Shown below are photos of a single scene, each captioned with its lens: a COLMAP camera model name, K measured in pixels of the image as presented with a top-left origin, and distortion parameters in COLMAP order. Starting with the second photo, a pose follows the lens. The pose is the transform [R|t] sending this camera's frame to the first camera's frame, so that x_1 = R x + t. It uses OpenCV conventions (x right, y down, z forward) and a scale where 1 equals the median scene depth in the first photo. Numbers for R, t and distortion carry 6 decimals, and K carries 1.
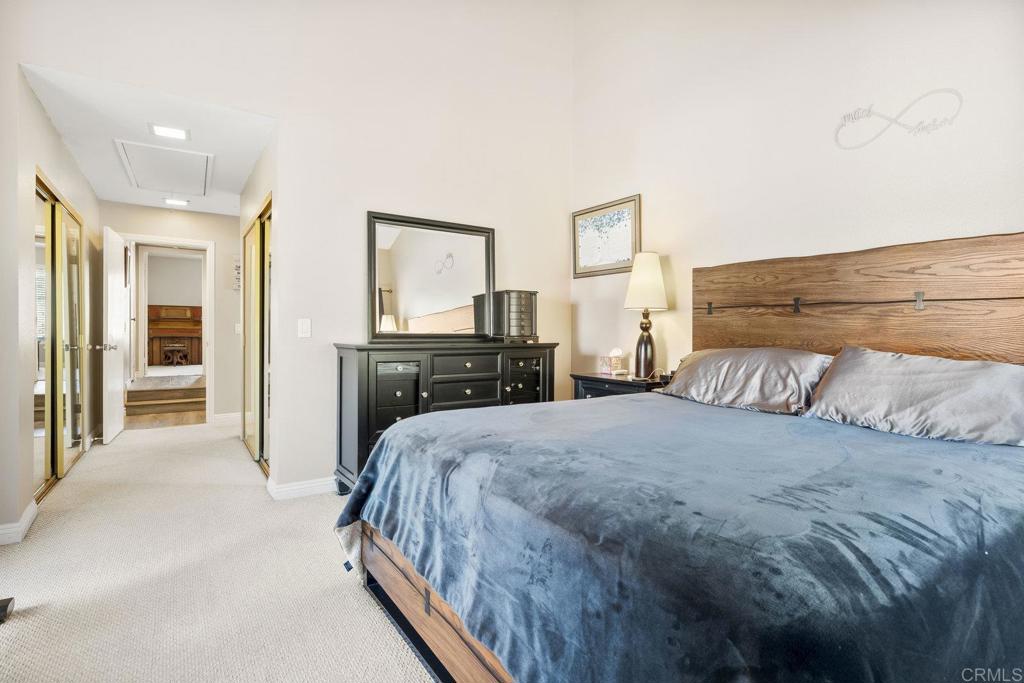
lens RADIAL K [[521.9, 0, 512.0], [0, 521.9, 341.5], [0, 0, 1]] dist [0.000561, 0.000185]
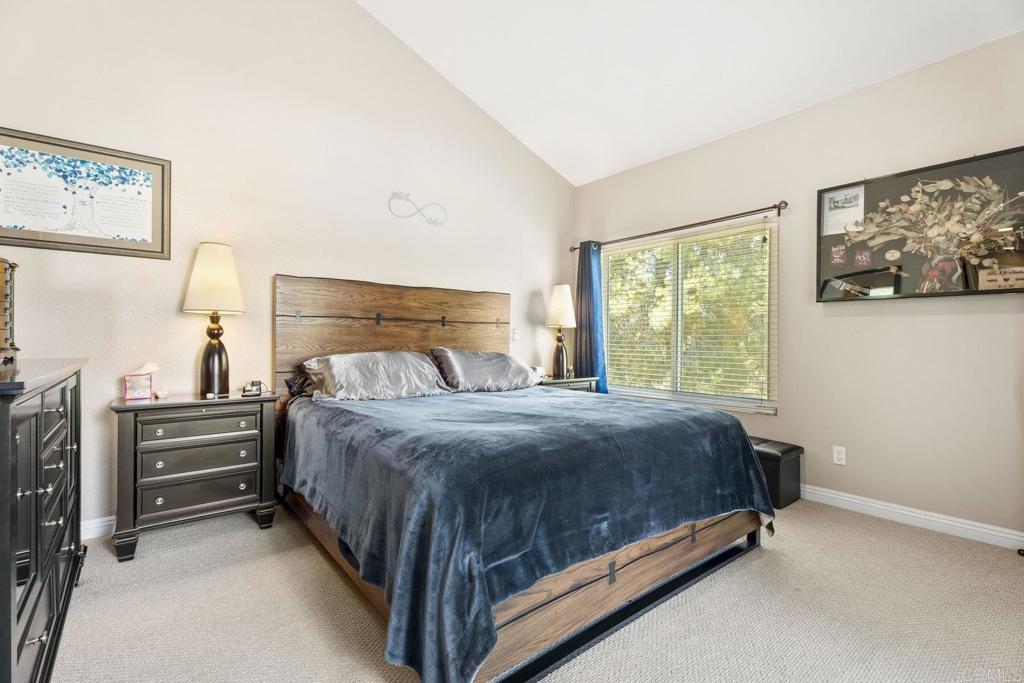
lens RADIAL K [[465.0, 0, 512.0], [0, 465.0, 341.5], [0, 0, 1]] dist [0.000700, 0.000213]
pose [[-0.107769, -0.008654, 0.994138, -0.533480], [0.017566, 0.999789, 0.010607, -0.014334], [-0.994021, 0.018606, -0.107594, 0.615408]]
